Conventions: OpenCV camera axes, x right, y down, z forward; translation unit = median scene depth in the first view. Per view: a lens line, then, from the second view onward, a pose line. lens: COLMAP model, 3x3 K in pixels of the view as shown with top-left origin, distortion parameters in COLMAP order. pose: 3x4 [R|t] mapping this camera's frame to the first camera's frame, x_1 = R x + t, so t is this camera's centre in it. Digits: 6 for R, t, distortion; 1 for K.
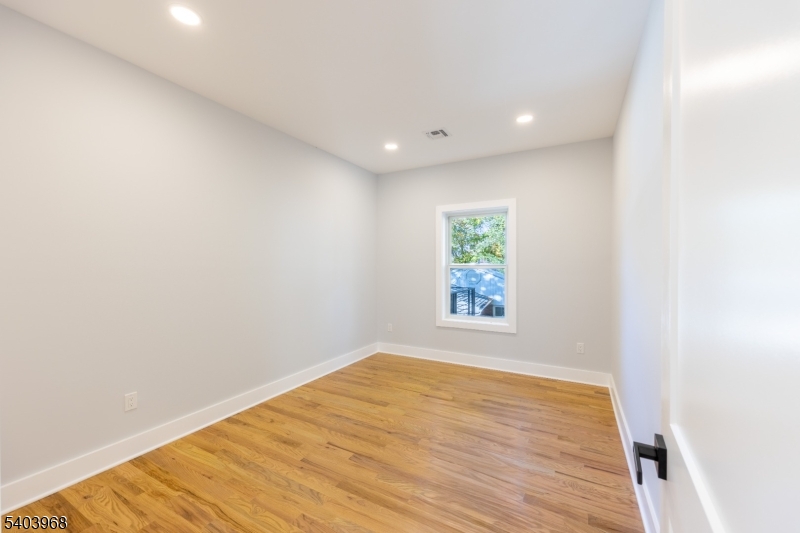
lens RADIAL K [[328.4, 0, 392.2], [0, 328.4, 264.9], [0, 0, 1]] dist [-0.003830, 0.000558]
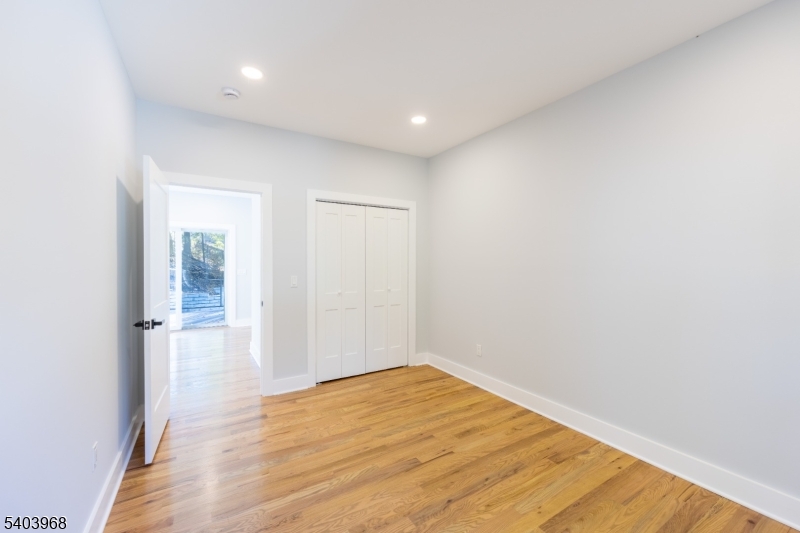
lens RADIAL K [[328.4, 0, 394.6], [0, 328.4, 269.9], [0, 0, 1]] dist [-0.003830, 0.000558]
pose [[-0.498171, 0.018231, -0.866887, 0.677581], [0.000434, 0.999784, 0.020777, 0.005851], [0.867079, 0.009974, -0.498071, 1.304058]]
